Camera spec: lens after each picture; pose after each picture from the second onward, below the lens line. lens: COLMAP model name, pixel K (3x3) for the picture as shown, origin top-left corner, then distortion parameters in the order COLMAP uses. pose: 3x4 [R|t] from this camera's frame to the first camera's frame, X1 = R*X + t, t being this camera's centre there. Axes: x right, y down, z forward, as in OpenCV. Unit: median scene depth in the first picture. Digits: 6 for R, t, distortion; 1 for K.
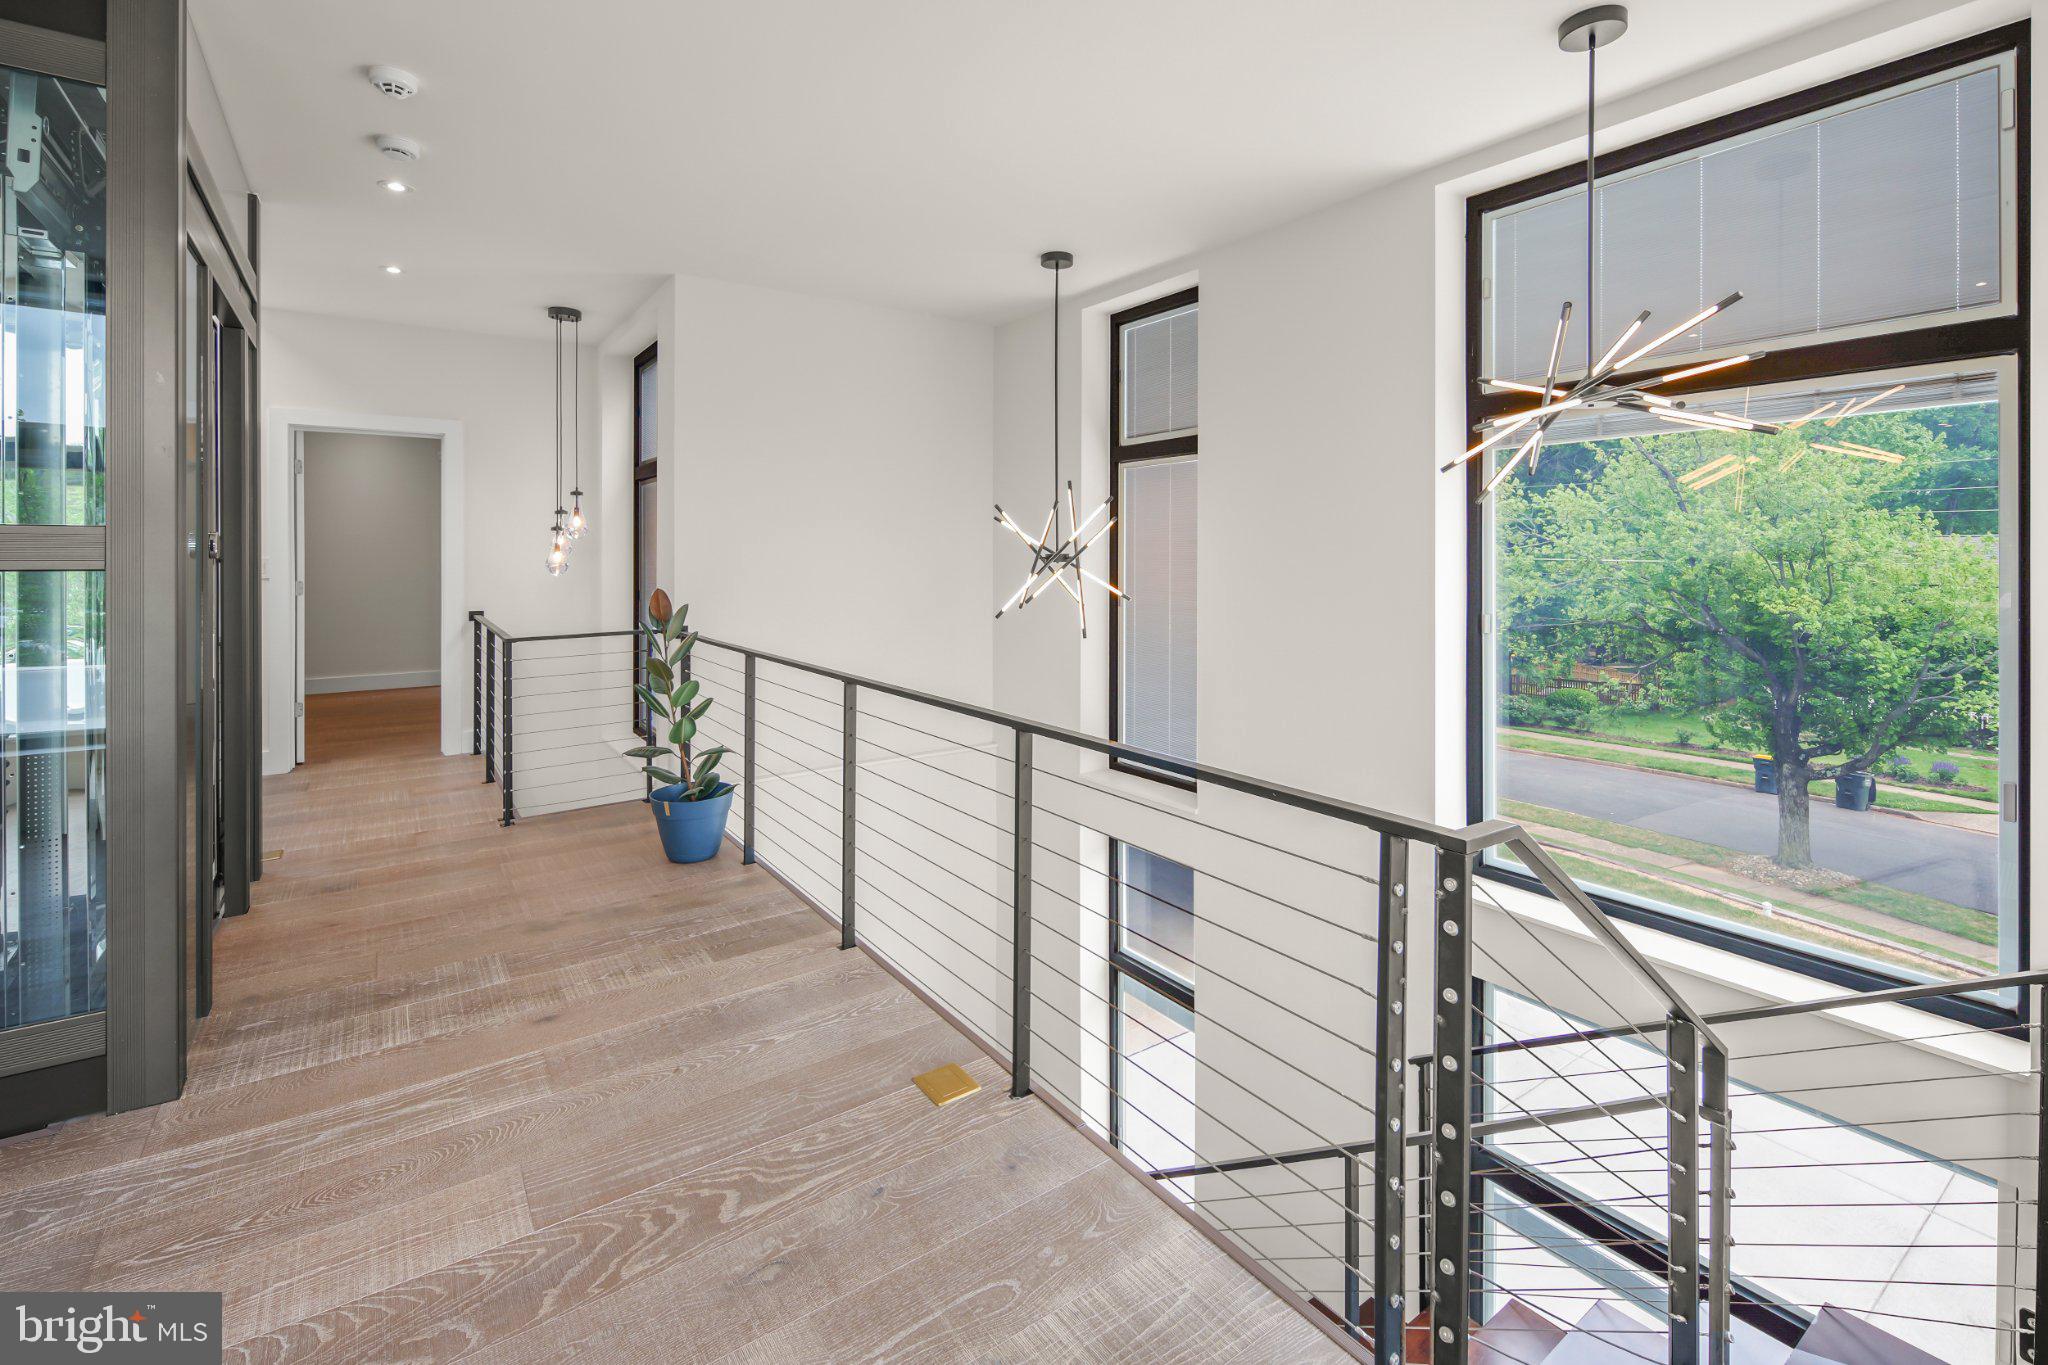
lens RADIAL K [[906.7, 0, 1025.0], [0, 906.7, 547.7], [0, 0, 1]] dist [0.006140, -0.004604]
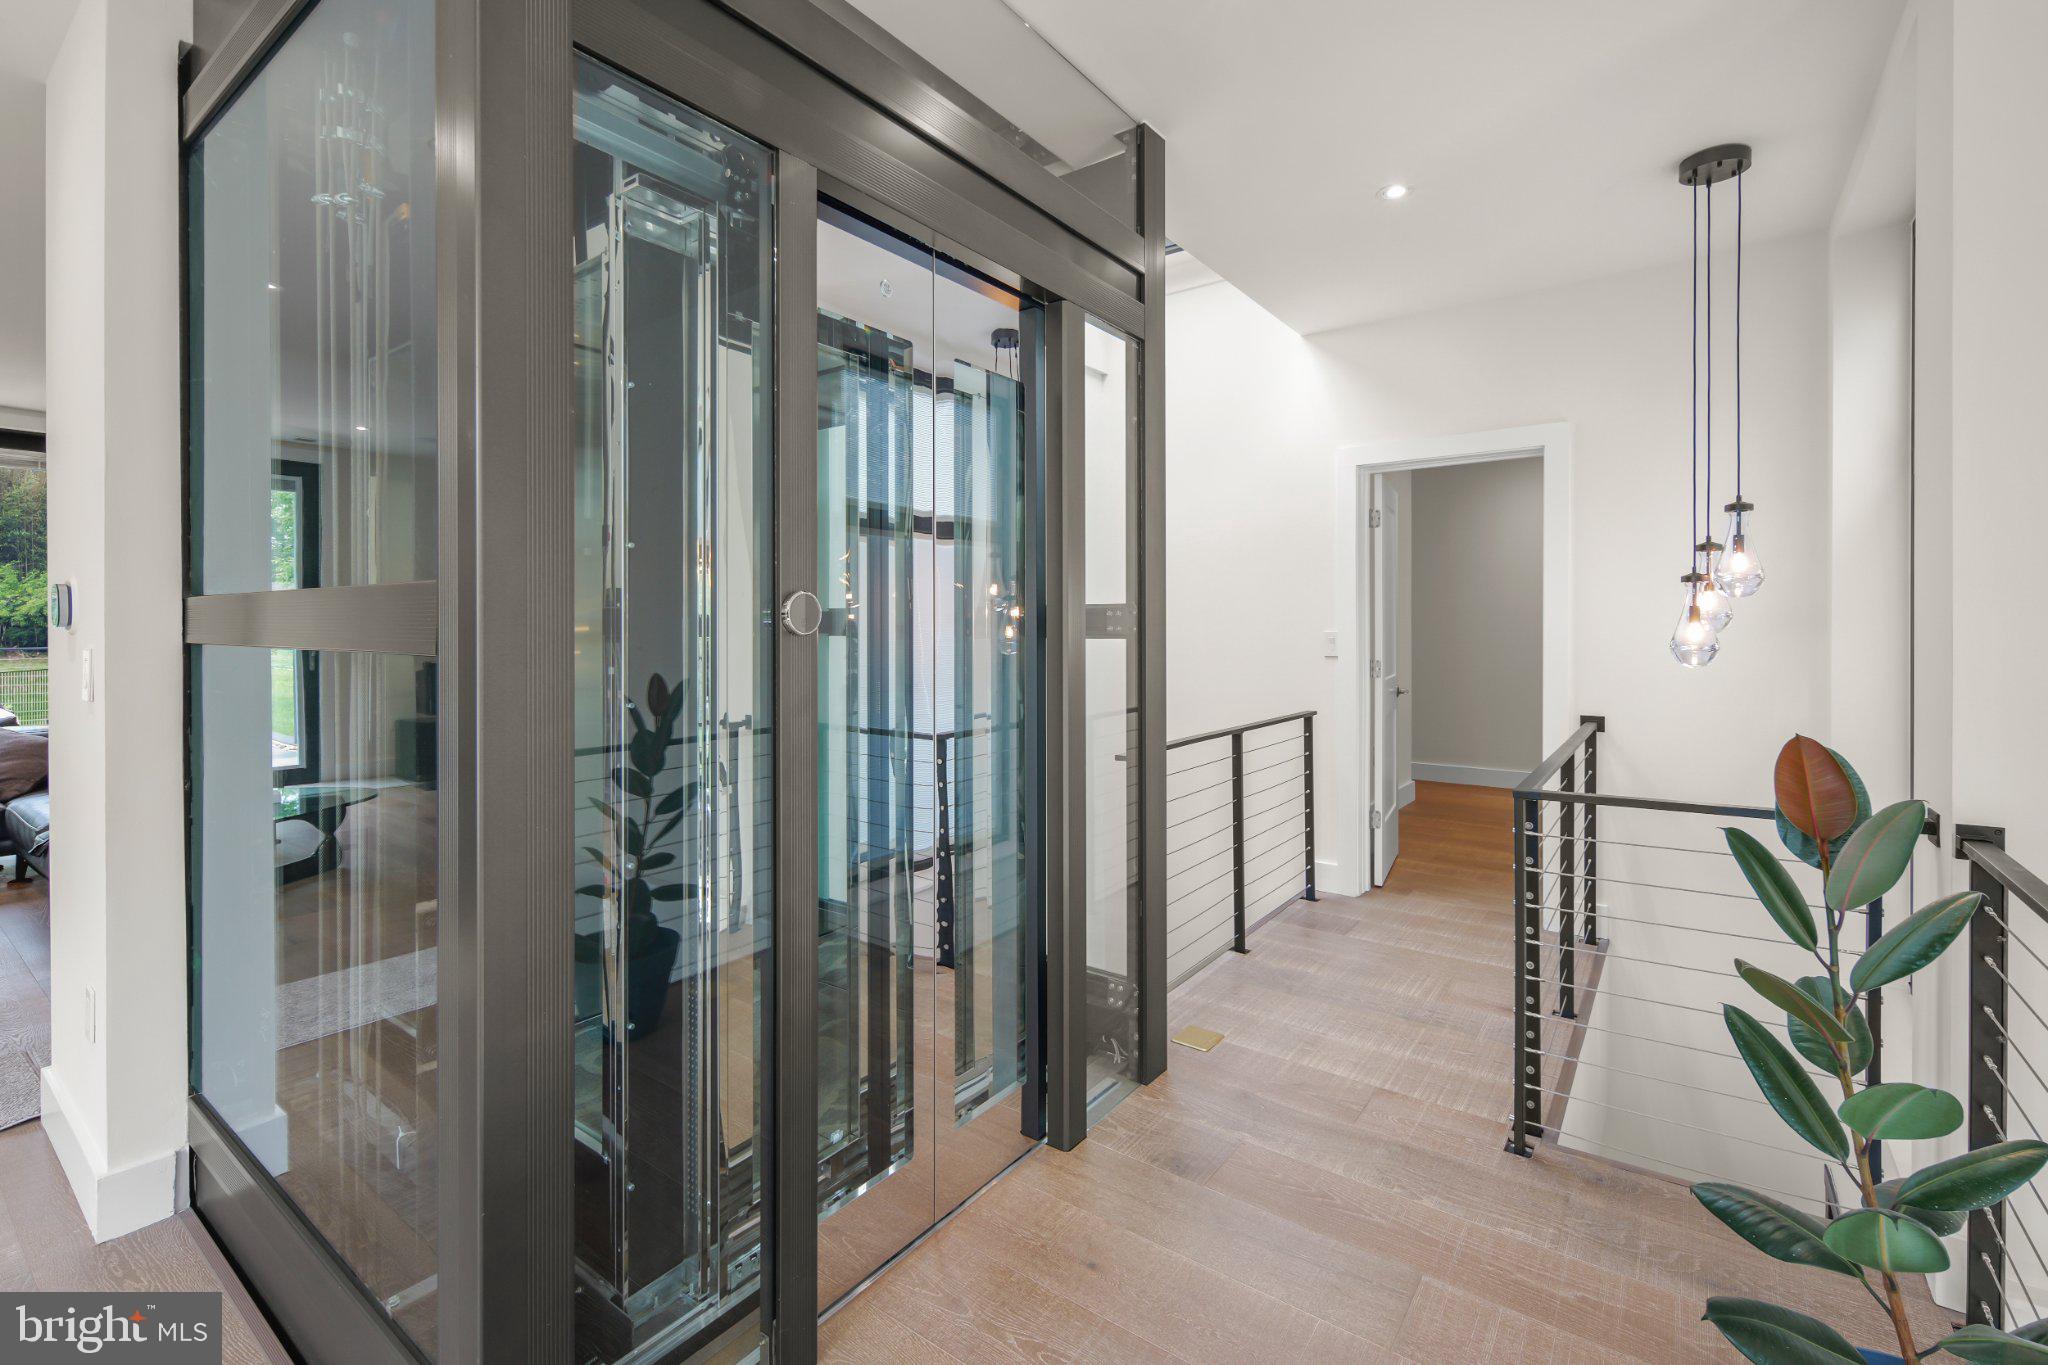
lens RADIAL K [[906.7, 0, 1019.9], [0, 906.7, 615.4], [0, 0, 1]] dist [0.006140, -0.004604]
pose [[0.317858, -0.008084, -0.948104, -0.034210], [0.003966, 0.999966, -0.007196, 0.000651], [0.948130, -0.001473, 0.317879, 0.111910]]
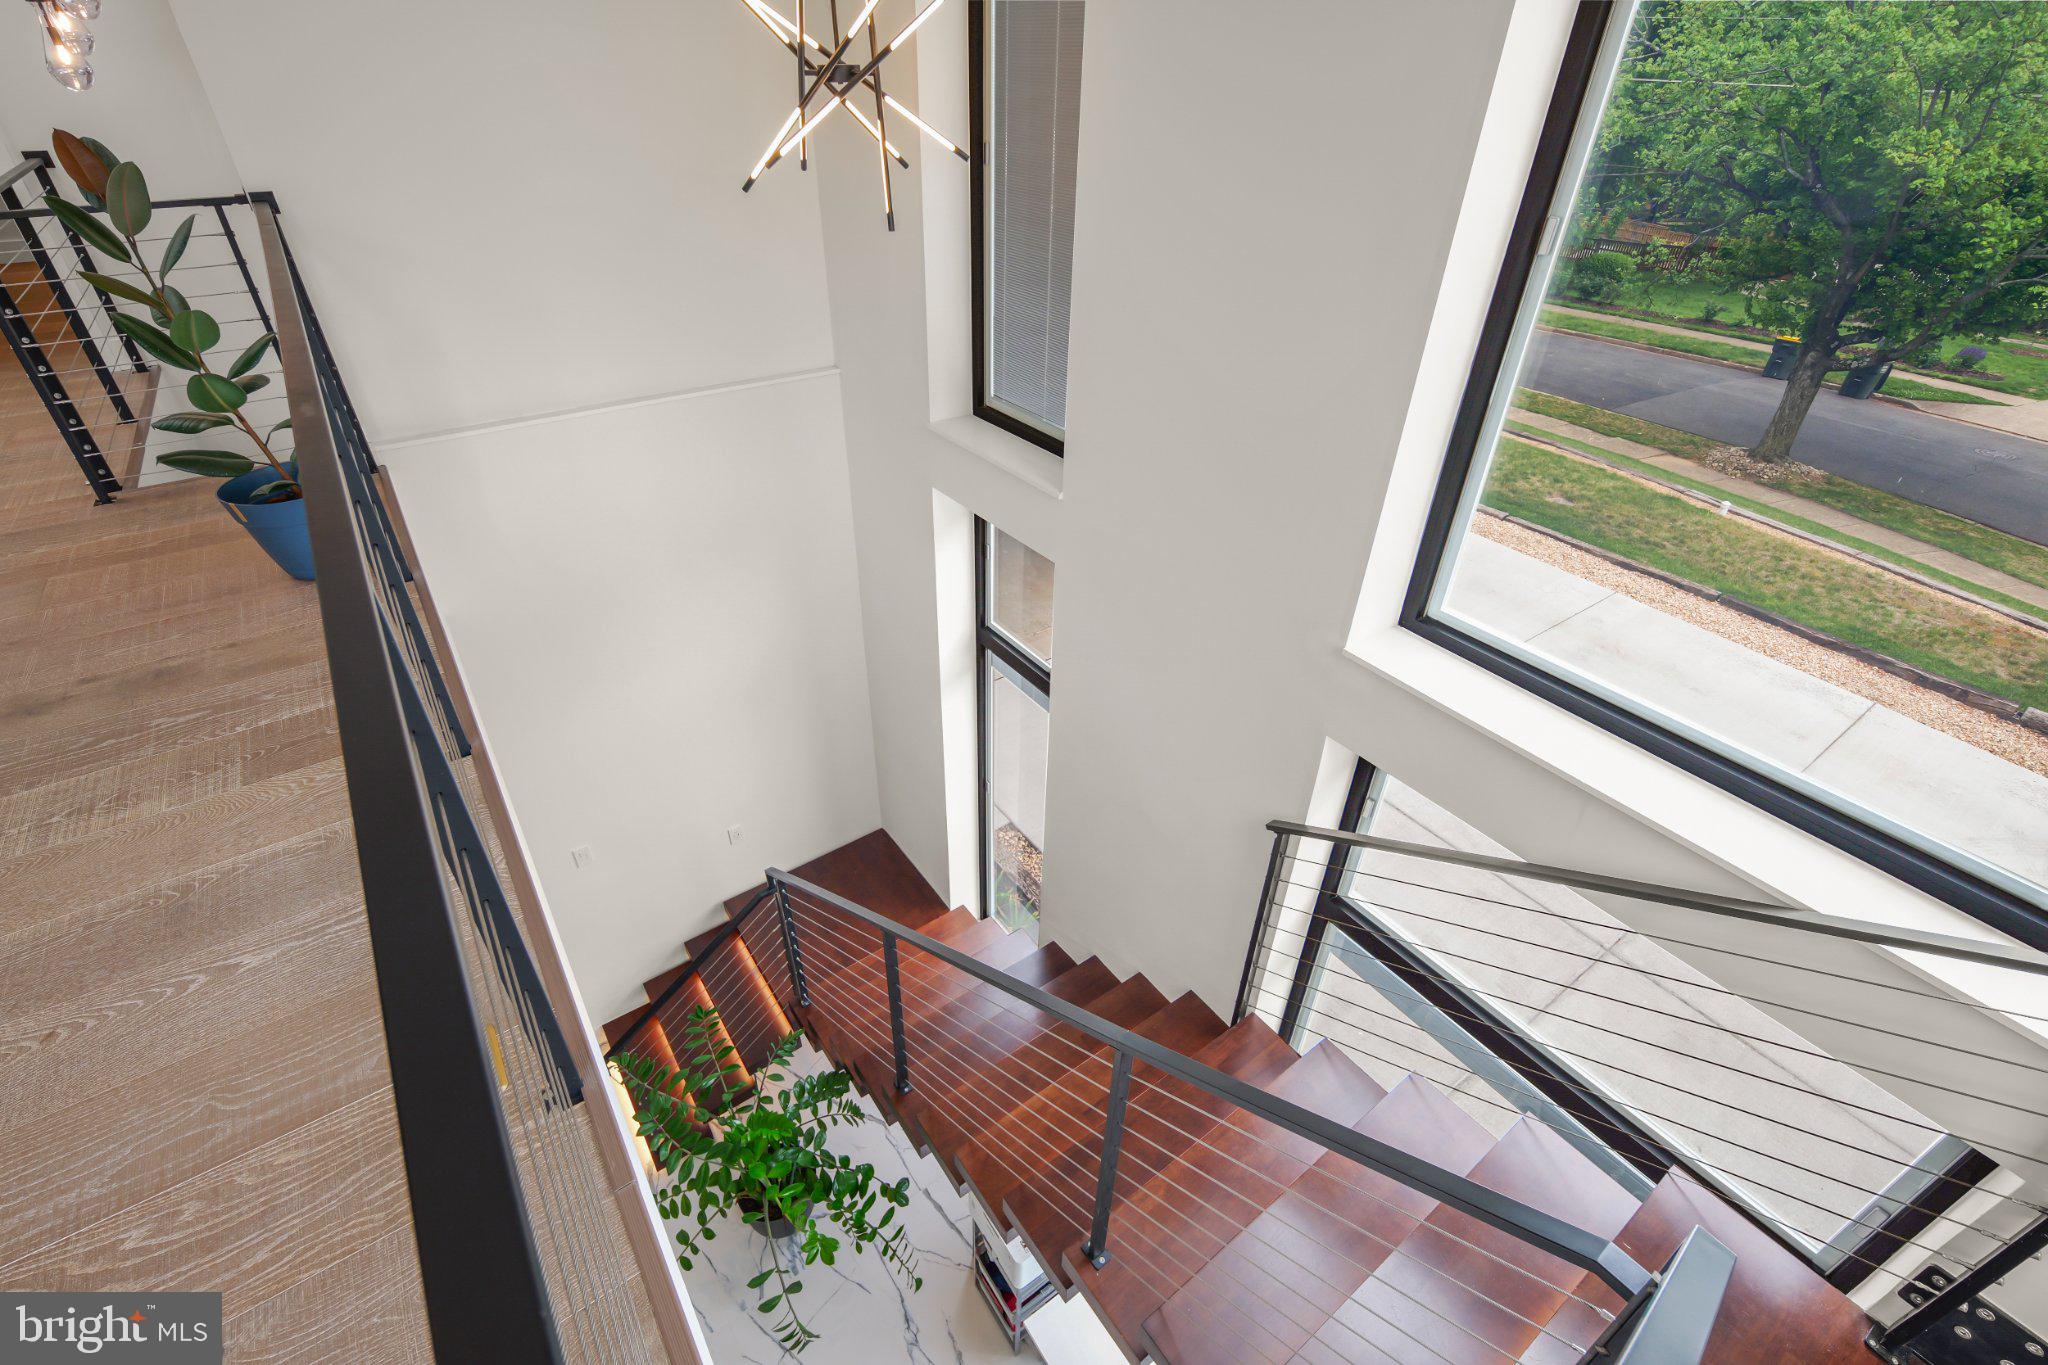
lens RADIAL K [[906.7, 0, 1016.4], [0, 906.7, 681.7], [0, 0, 1]] dist [0.006140, -0.004604]
pose [[0.999882, 0.011310, 0.010422, 0.029176], [-0.015236, 0.820780, 0.571041, -0.000257], [-0.002095, -0.571133, 0.820855, 0.063129]]
